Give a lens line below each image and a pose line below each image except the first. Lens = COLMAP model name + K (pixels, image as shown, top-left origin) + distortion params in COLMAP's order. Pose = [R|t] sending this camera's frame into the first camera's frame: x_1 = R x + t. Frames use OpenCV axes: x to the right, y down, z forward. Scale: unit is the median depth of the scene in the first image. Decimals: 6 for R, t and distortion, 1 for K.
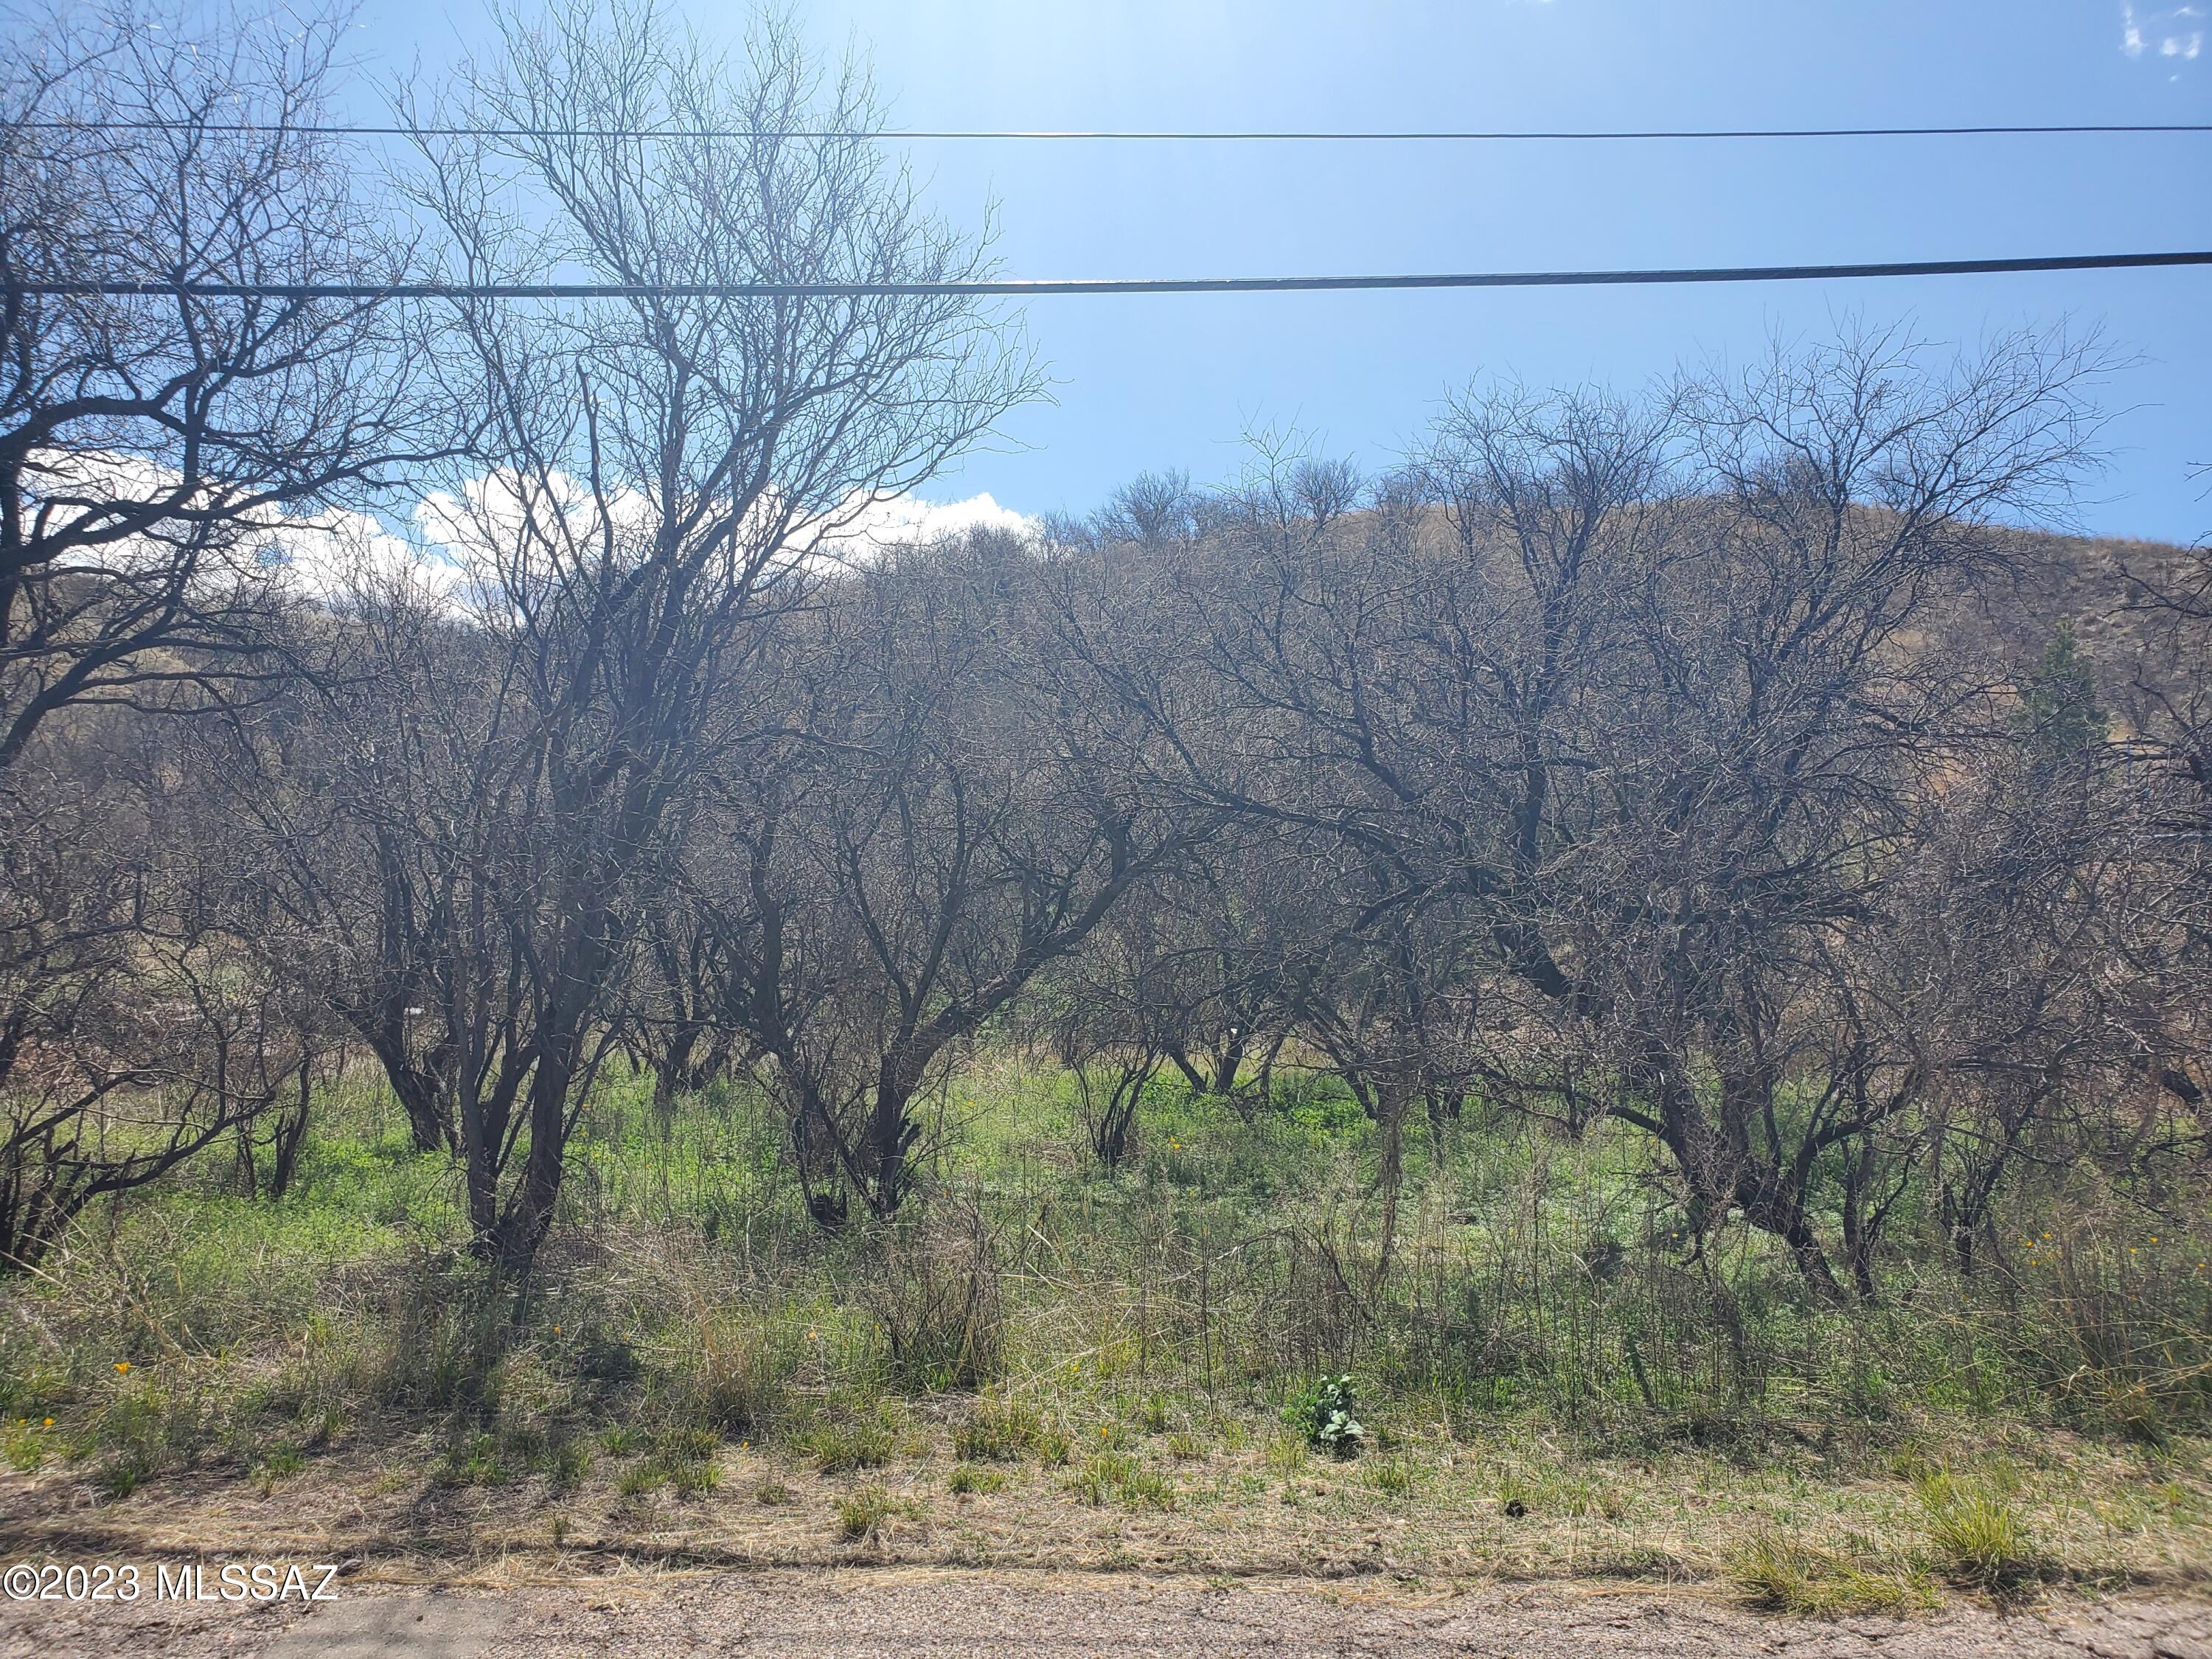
lens RADIAL K [[1689.5, 0, 1100.2], [0, 1689.5, 828.7], [0, 0, 1]] dist [-0.015471, 0.011623]
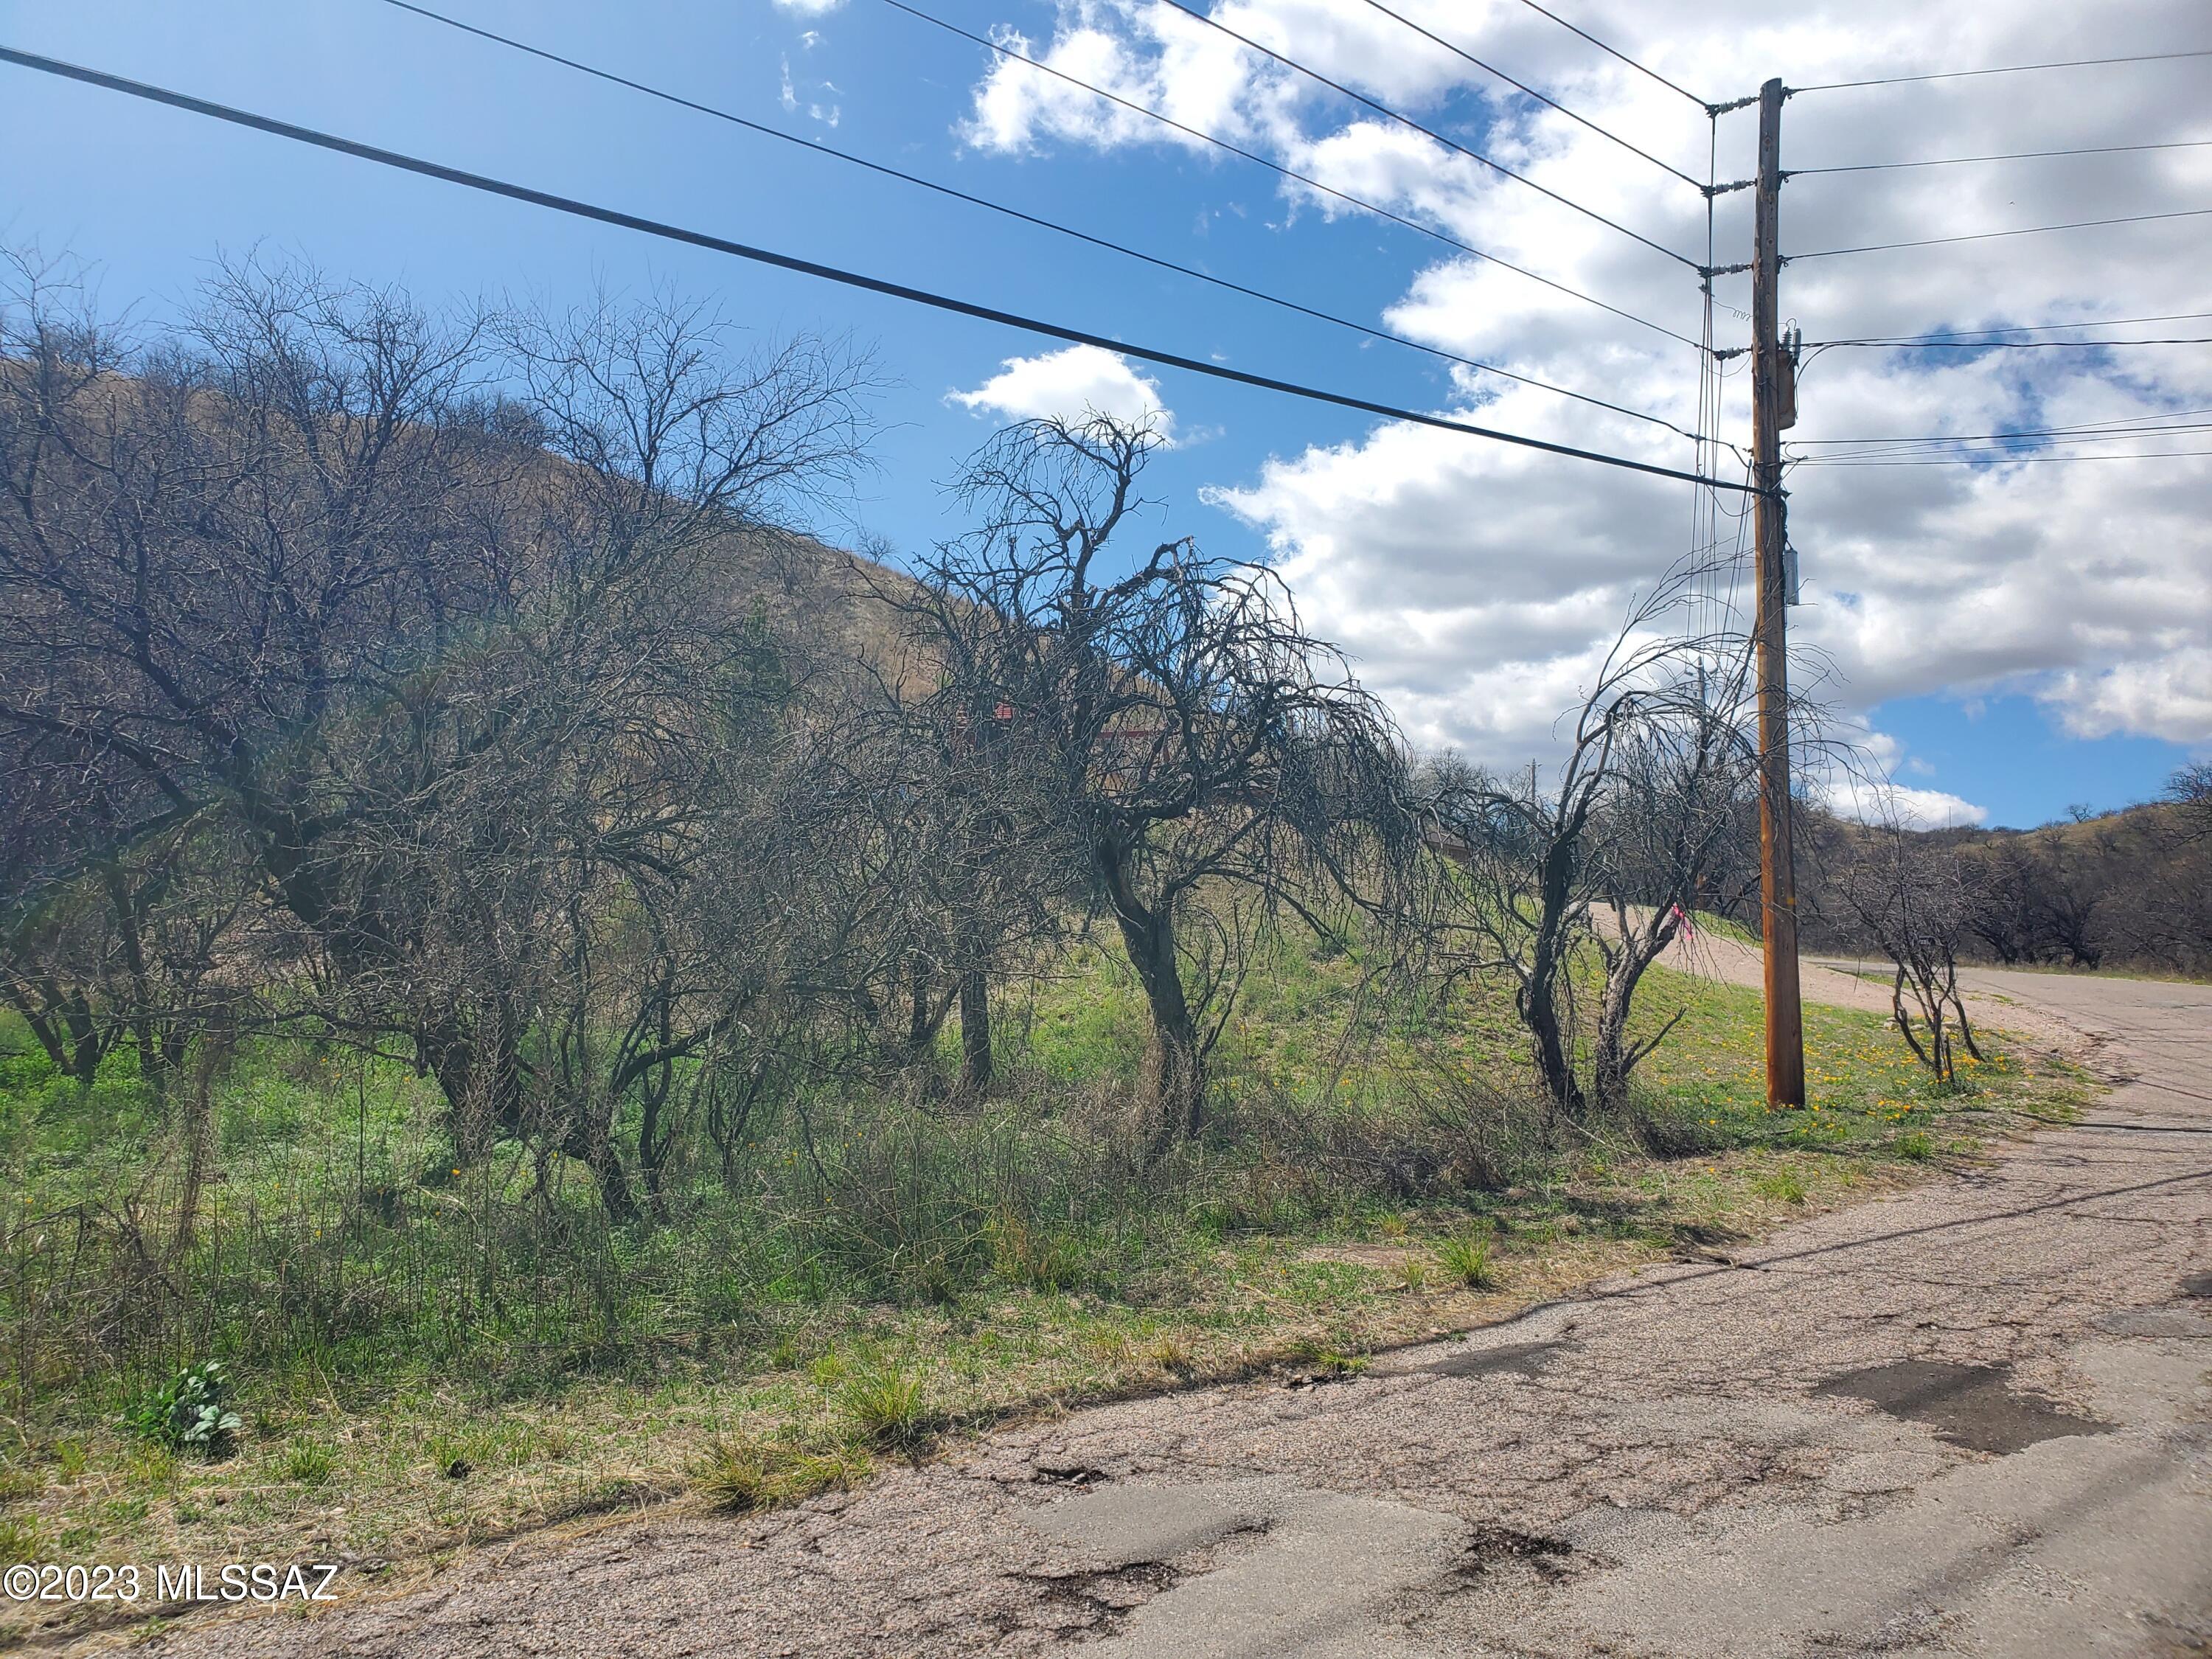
lens RADIAL K [[1689.5, 0, 1095.0], [0, 1689.5, 829.5], [0, 0, 1]] dist [-0.015471, 0.011623]
pose [[0.742378, 0.035898, 0.669019, -0.117034], [-0.061294, 0.998015, 0.014464, 0.008708], [-0.667171, -0.051744, 0.743105, 0.069729]]
